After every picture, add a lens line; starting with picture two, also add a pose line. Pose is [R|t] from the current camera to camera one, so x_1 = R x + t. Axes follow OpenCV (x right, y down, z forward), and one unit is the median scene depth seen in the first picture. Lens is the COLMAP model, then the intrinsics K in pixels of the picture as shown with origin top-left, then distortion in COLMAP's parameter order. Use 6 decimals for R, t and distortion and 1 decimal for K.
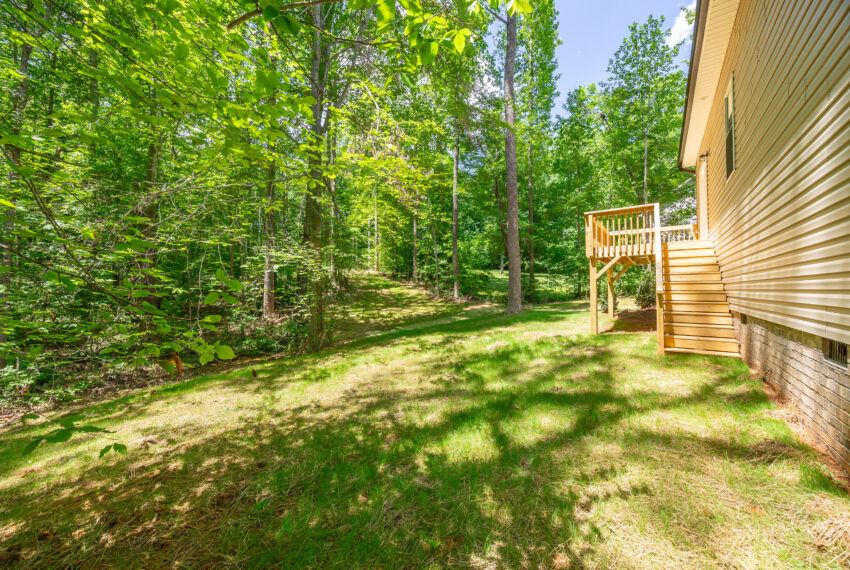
lens RADIAL K [[342.3, 0, 424.3], [0, 342.3, 286.8], [0, 0, 1]] dist [0.000466, -0.000015]
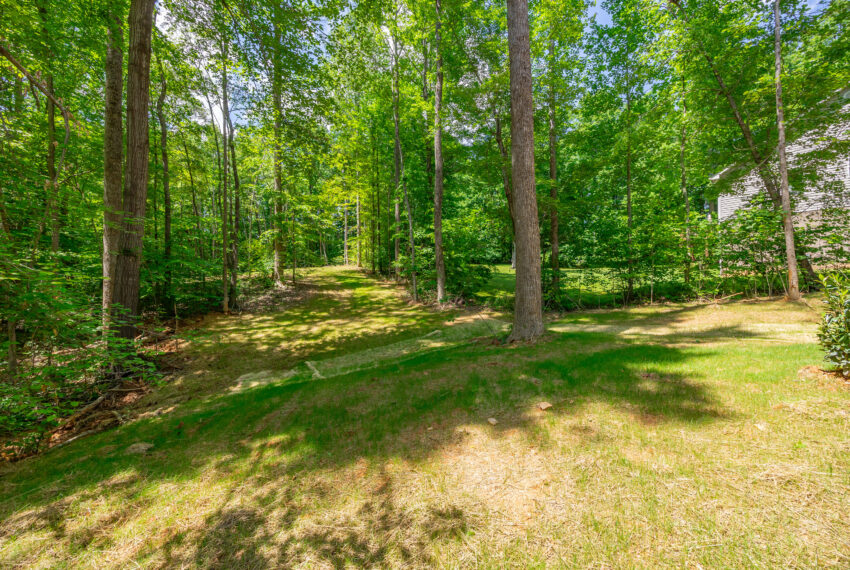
lens RADIAL K [[342.3, 0, 425.8], [0, 342.3, 284.1], [0, 0, 1]] dist [0.000466, -0.000015]
pose [[0.999360, -0.009382, -0.034514, 0.084974], [0.009284, 0.999952, -0.002997, -0.001655], [0.034540, 0.002674, 0.999400, 0.320760]]
